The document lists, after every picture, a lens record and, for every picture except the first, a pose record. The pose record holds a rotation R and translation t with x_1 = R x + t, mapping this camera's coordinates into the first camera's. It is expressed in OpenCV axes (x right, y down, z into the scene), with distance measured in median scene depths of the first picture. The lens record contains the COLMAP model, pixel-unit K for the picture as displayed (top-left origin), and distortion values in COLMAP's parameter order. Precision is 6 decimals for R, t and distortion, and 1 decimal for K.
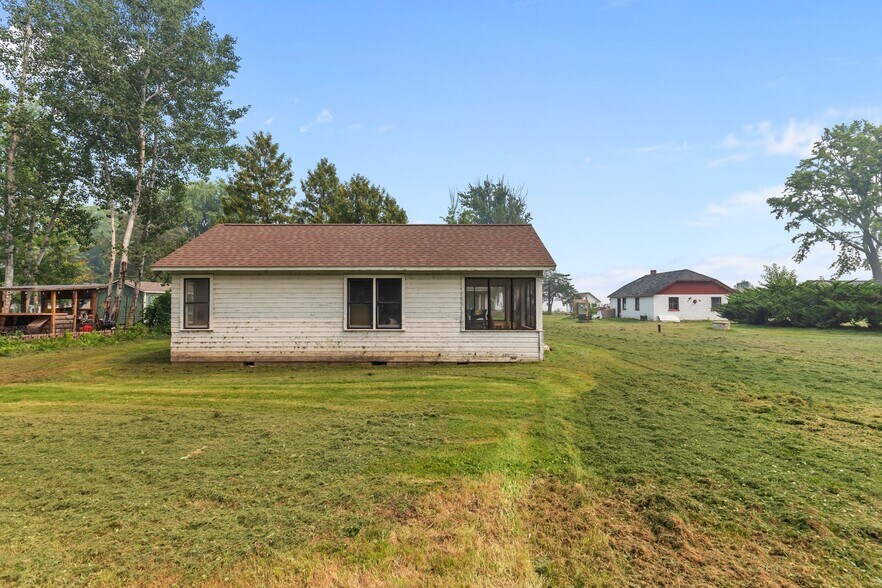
lens RADIAL K [[400.9, 0, 441.0], [0, 400.9, 294.0], [0, 0, 1]] dist [0.001821, 0.000043]
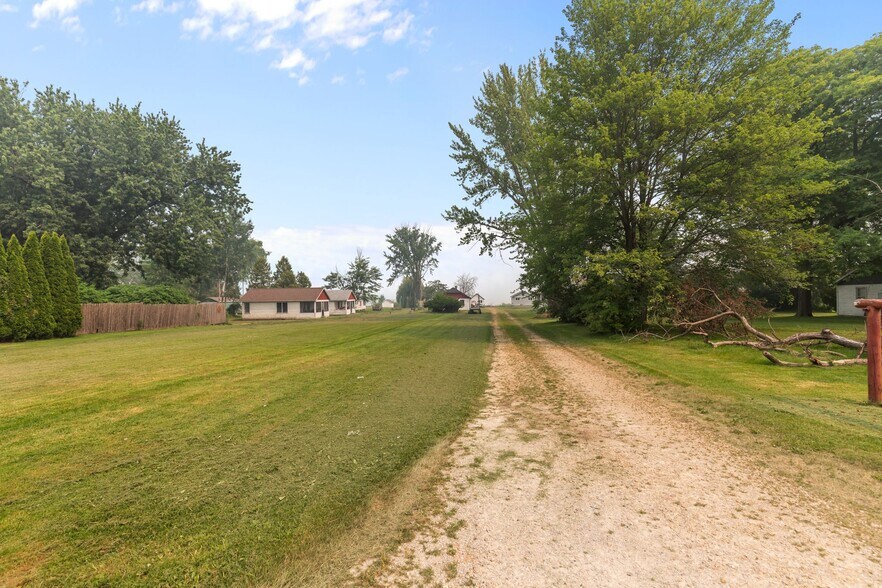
lens RADIAL K [[395.5, 0, 442.2], [0, 395.5, 300.4], [0, 0, 1]] dist [0.001476, 0.000035]
pose [[0.999414, -0.014355, -0.031077, 0.643120], [0.015311, 0.999410, 0.030743, -0.060349], [0.030617, -0.031200, 0.999044, -1.252549]]
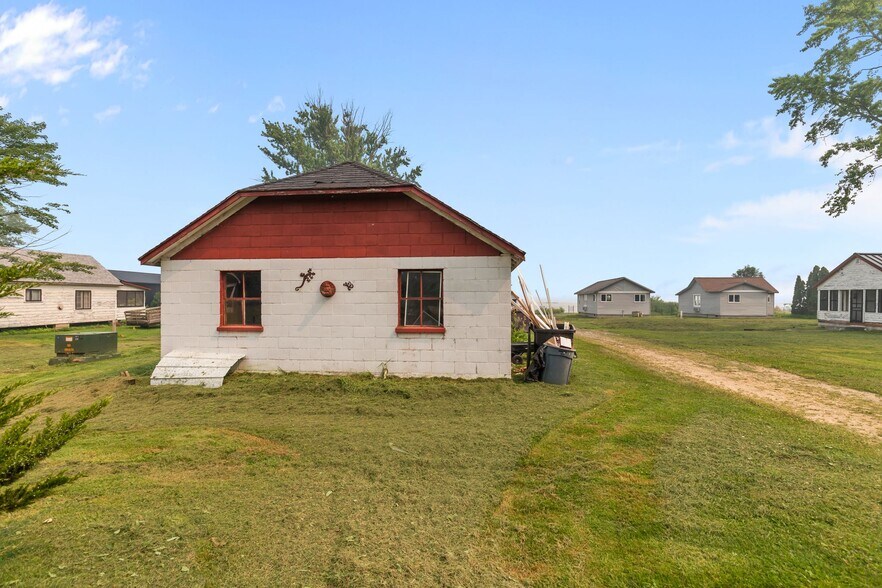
lens RADIAL K [[390.1, 0, 439.0], [0, 390.1, 298.2], [0, 0, 1]] dist [0.002483, 0.000377]
pose [[0.997797, 0.002637, -0.066285, 0.708205], [-0.001447, 0.999837, 0.018004, 0.019333], [0.066321, -0.017868, 0.997638, 0.790392]]
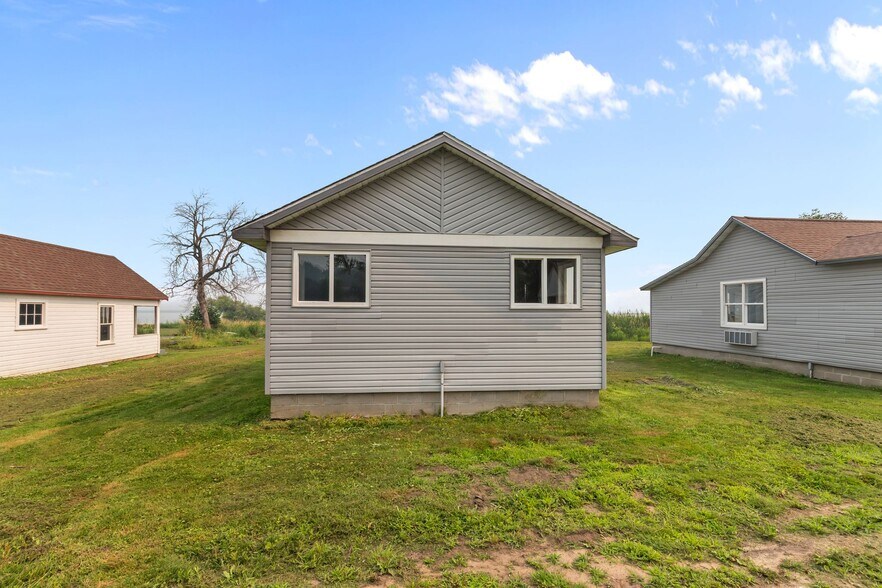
lens RADIAL K [[395.5, 0, 442.2], [0, 395.5, 300.4], [0, 0, 1]] dist [0.001476, 0.000035]
pose [[0.987147, 0.009316, 0.159541, 1.201719], [-0.008897, 0.999955, -0.003342, 0.051754], [-0.159565, 0.001880, 0.987186, 1.931109]]
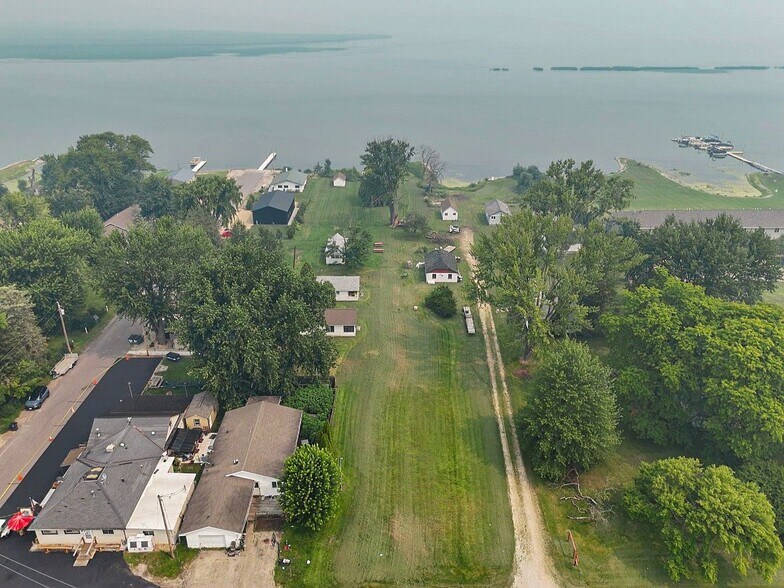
lens RADIAL K [[591.8, 0, 389.9], [0, 591.8, 290.9], [0, 0, 1]] dist [0.081717, -0.077964]
pose [[0.999428, -0.003881, 0.033587, 0.165556], [-0.012180, 0.885376, 0.464716, -1.680854], [-0.031540, -0.464859, 0.884823, -2.446377]]
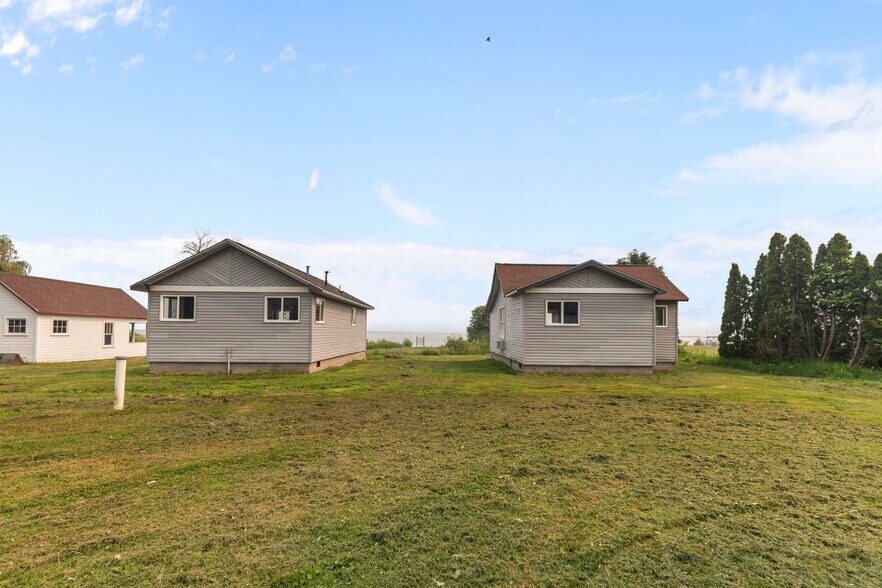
lens RADIAL K [[399.5, 0, 444.0], [0, 399.5, 325.1], [0, 0, 1]] dist [0.001895, 0.000401]
pose [[0.996984, 0.011680, 0.076724, 1.416594], [-0.012227, 0.999903, 0.006672, 0.052541], [-0.076639, -0.007590, 0.997030, 1.702861]]
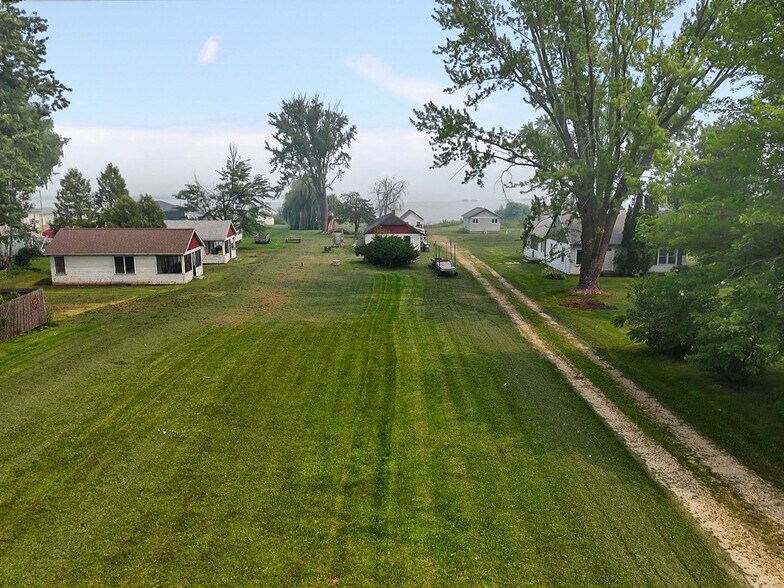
lens RADIAL K [[591.8, 0, 389.9], [0, 591.8, 290.9], [0, 0, 1]] dist [0.081717, -0.077964]
pose [[0.997451, -0.012909, 0.070174, 0.473036], [-0.000698, 0.981686, 0.190504, -0.203211], [-0.071348, -0.190068, 0.979175, -1.123879]]
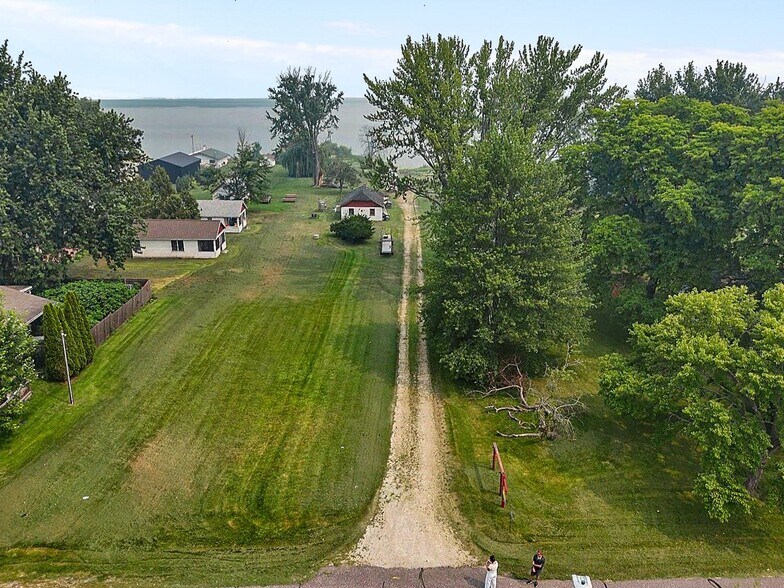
lens RADIAL K [[599.1, 0, 392.0], [0, 599.1, 294.0], [0, 0, 1]] dist [0.105746, -0.148239]
pose [[0.998153, -0.005498, 0.060499, 0.603821], [-0.015809, 0.938076, 0.346069, -0.615649], [-0.058655, -0.346386, 0.936257, -1.891096]]
